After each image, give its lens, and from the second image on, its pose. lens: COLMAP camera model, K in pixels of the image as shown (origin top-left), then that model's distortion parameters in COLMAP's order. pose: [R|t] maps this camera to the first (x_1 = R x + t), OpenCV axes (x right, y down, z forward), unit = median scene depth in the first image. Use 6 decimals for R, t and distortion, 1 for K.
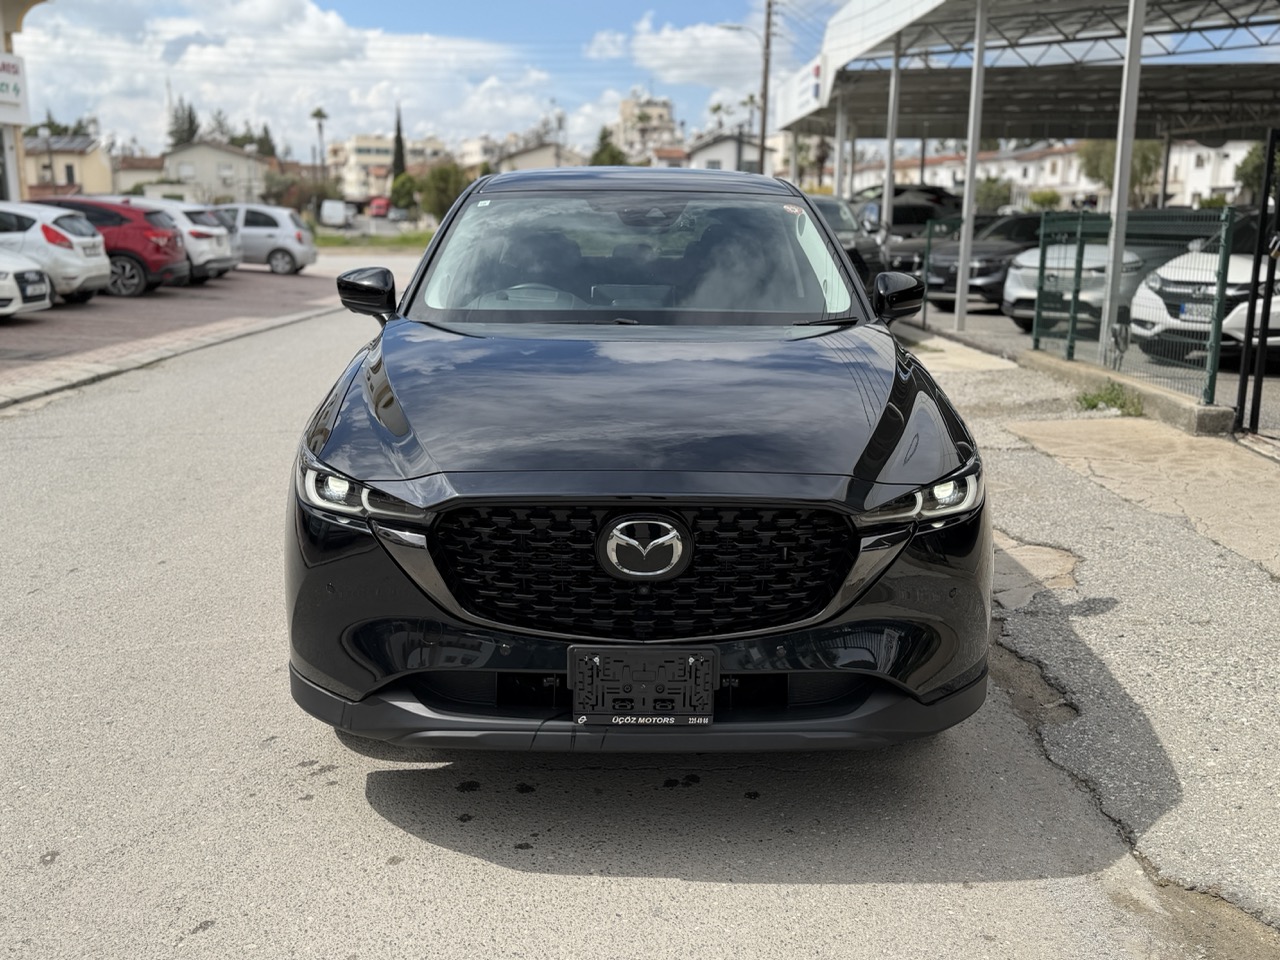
lens RADIAL K [[1310.0, 0, 639.2], [0, 1310.0, 485.4], [0, 0, 1]] dist [-0.009606, 0.000000]
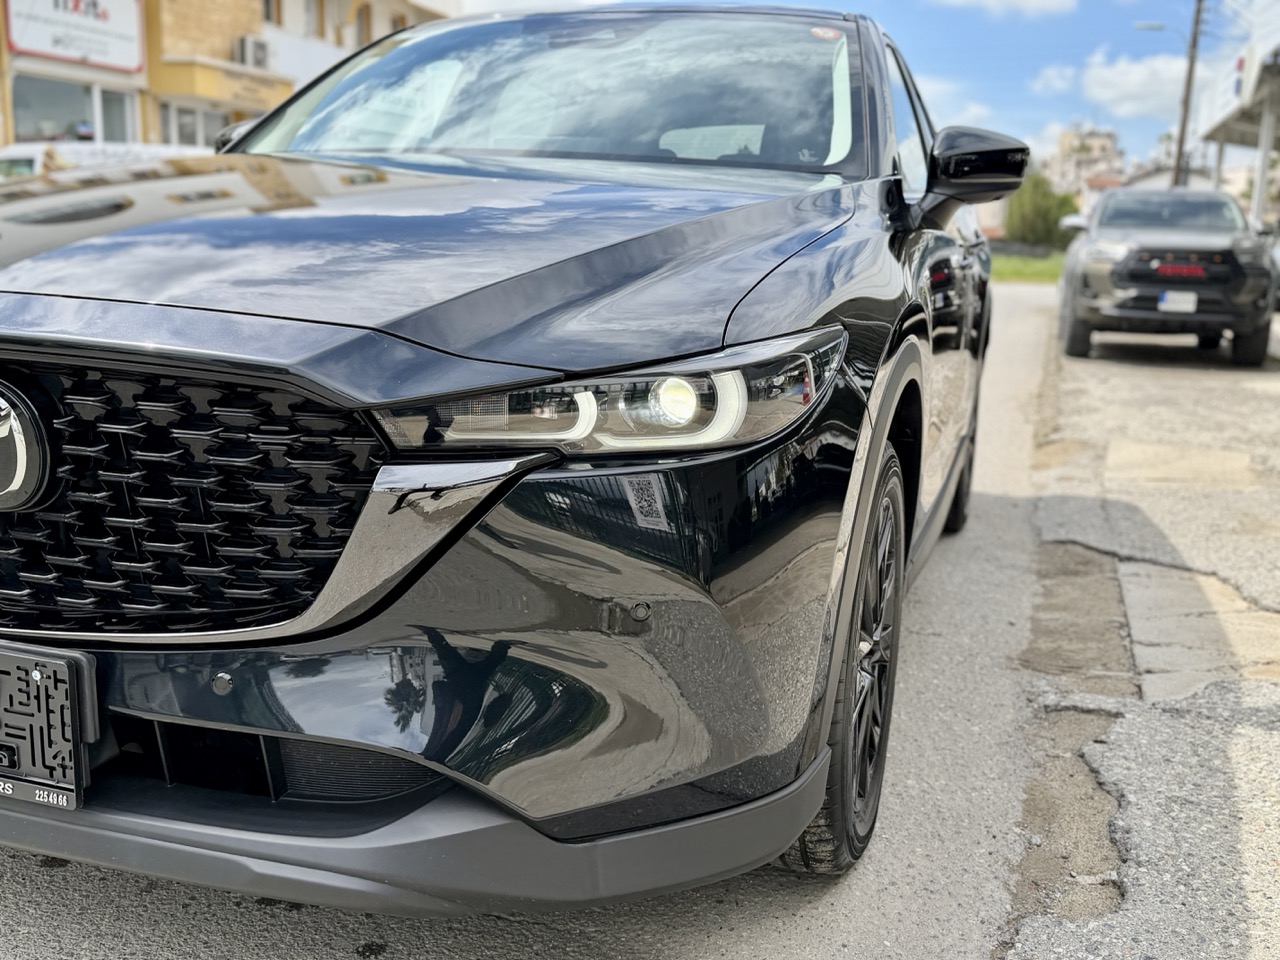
lens RADIAL K [[1310.0, 0, 641.2], [0, 1310.0, 472.6], [0, 0, 1]] dist [-0.009606, 0.000000]
pose [[0.944962, 0.083229, -0.316418, 0.204679], [-0.095968, 0.995074, -0.024862, 0.023443], [0.312790, 0.053859, 0.948294, 0.297201]]
